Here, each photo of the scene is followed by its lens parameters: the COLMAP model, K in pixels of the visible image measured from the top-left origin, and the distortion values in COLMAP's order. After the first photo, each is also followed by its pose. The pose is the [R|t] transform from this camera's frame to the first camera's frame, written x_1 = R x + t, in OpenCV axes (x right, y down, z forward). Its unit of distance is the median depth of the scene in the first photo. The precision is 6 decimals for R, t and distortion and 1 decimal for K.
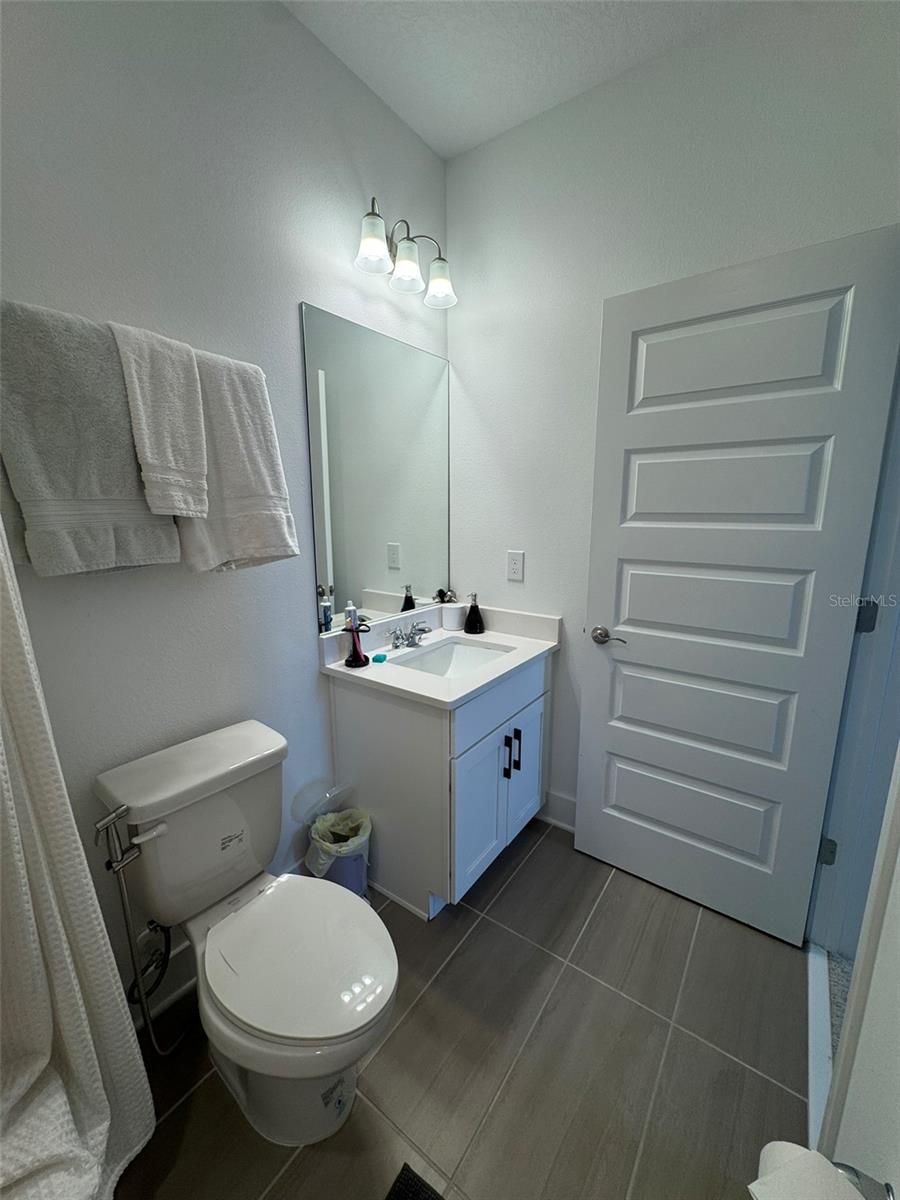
lens RADIAL K [[479.5, 0, 450.8], [0, 479.5, 596.1], [0, 0, 1]] dist [-0.004271, 0.000165]
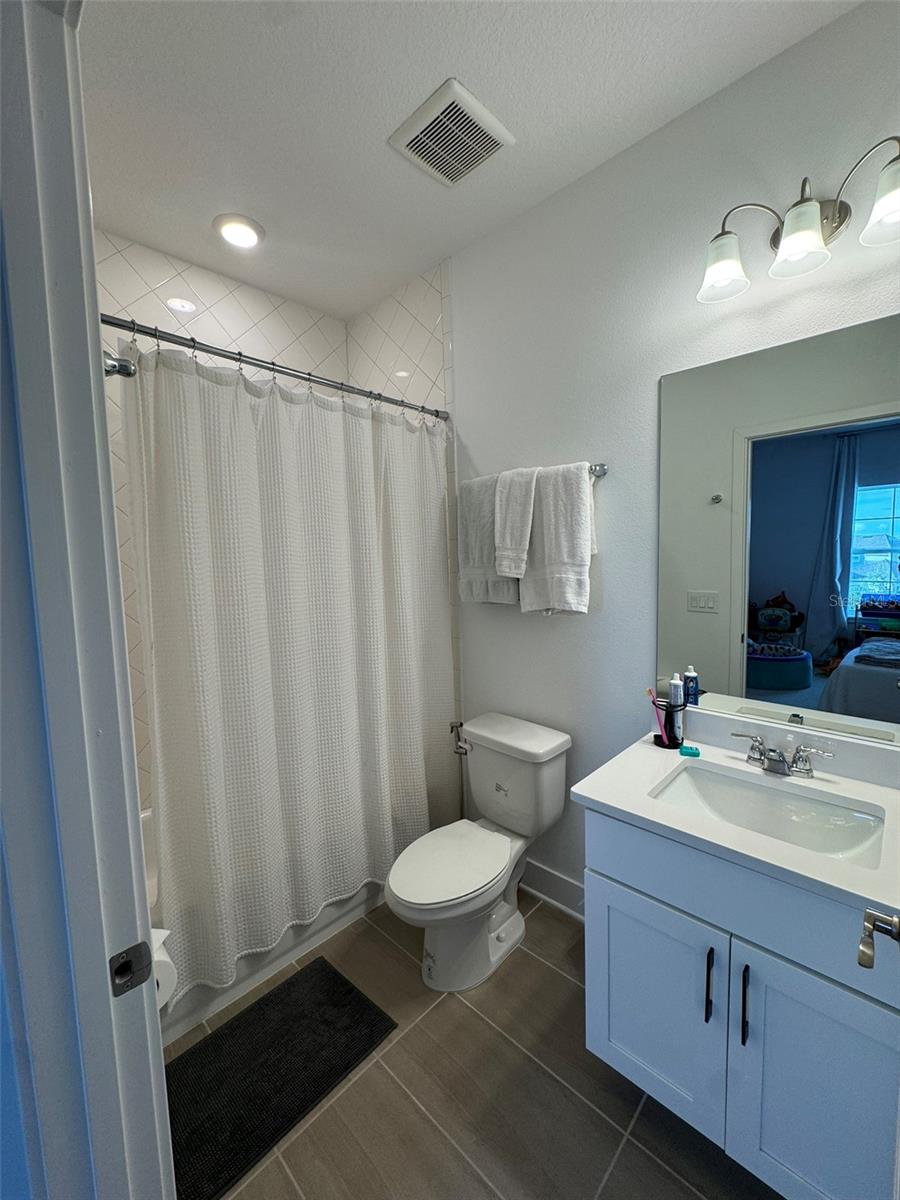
lens RADIAL K [[479.5, 0, 450.8], [0, 479.5, 596.1], [0, 0, 1]] dist [-0.004271, 0.000165]
pose [[-0.129537, 0.089252, -0.987550, 0.955586], [-0.163018, 0.980472, 0.109995, -0.216288], [0.978083, 0.175237, -0.112457, 0.873264]]
